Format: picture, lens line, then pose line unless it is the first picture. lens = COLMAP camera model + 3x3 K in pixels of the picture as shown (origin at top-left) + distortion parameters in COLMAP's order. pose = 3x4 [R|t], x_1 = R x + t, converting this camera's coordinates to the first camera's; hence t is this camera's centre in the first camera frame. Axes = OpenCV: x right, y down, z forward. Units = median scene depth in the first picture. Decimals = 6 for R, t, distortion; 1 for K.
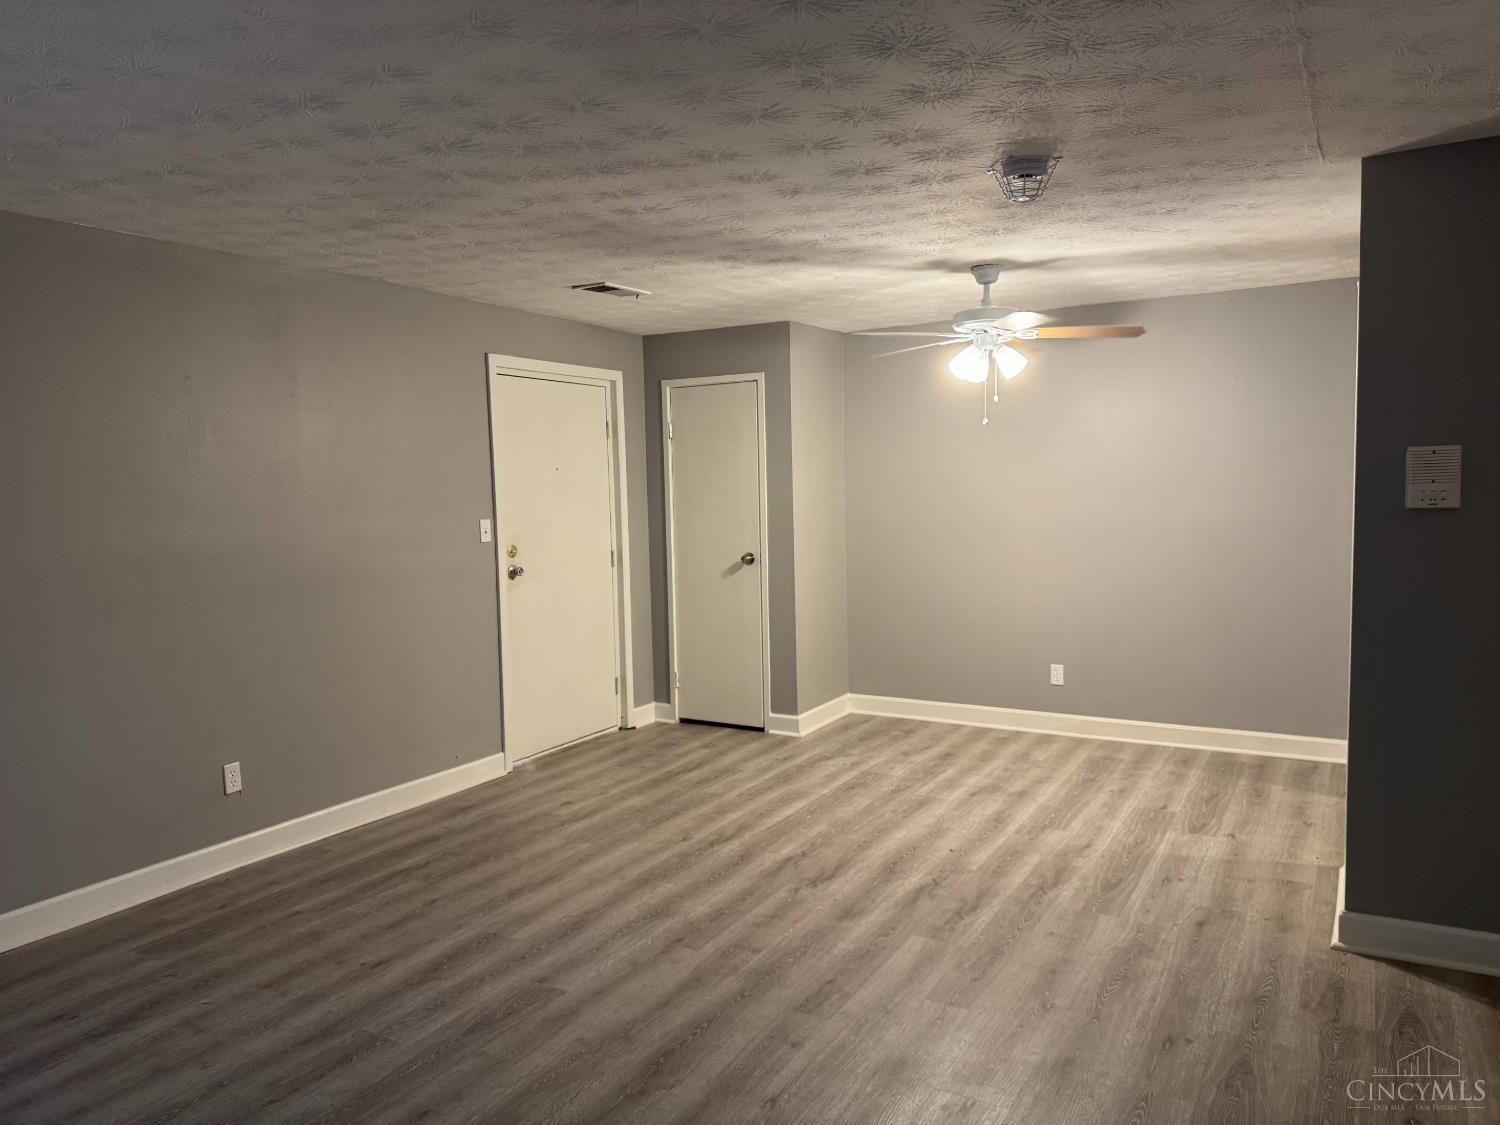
lens RADIAL K [[1044.5, 0, 750.0], [0, 1044.5, 562.5], [0, 0, 1]] dist [0.094238, -0.155304]
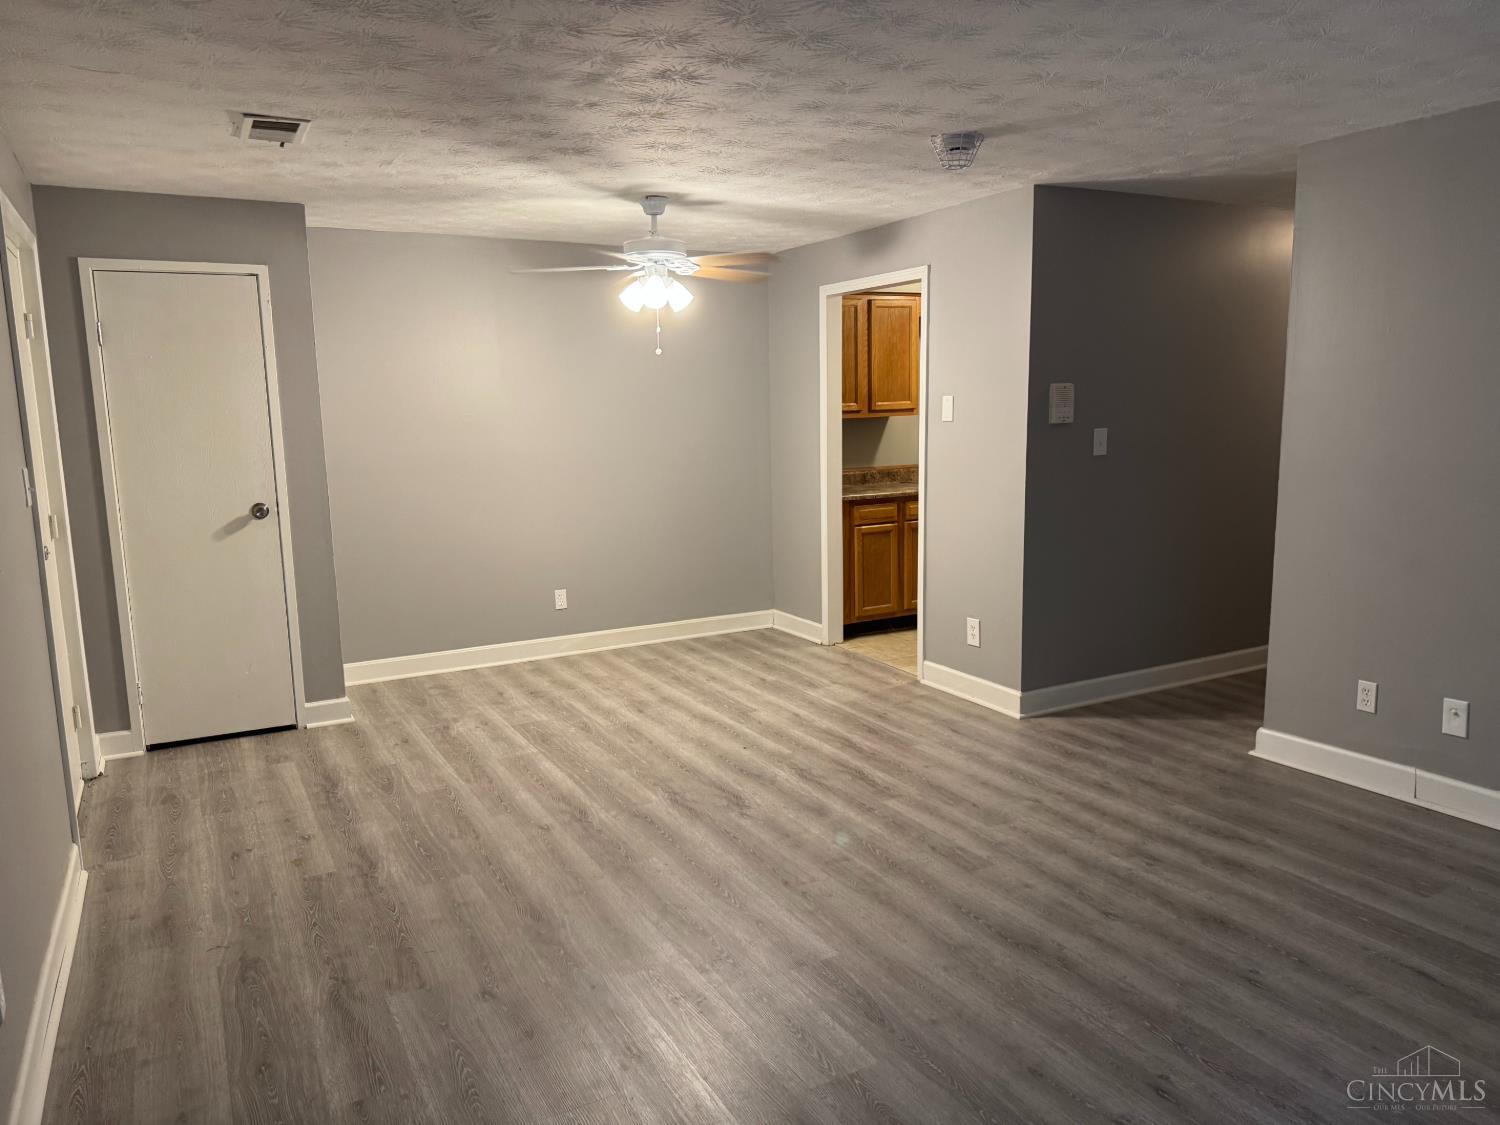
lens RADIAL K [[1044.5, 0, 750.0], [0, 1044.5, 562.5], [0, 0, 1]] dist [0.094238, -0.155304]
pose [[0.506896, -0.116483, 0.854101, -0.622938], [0.071797, 0.993090, 0.092827, -0.015651], [-0.859012, 0.014268, 0.511757, 0.385408]]
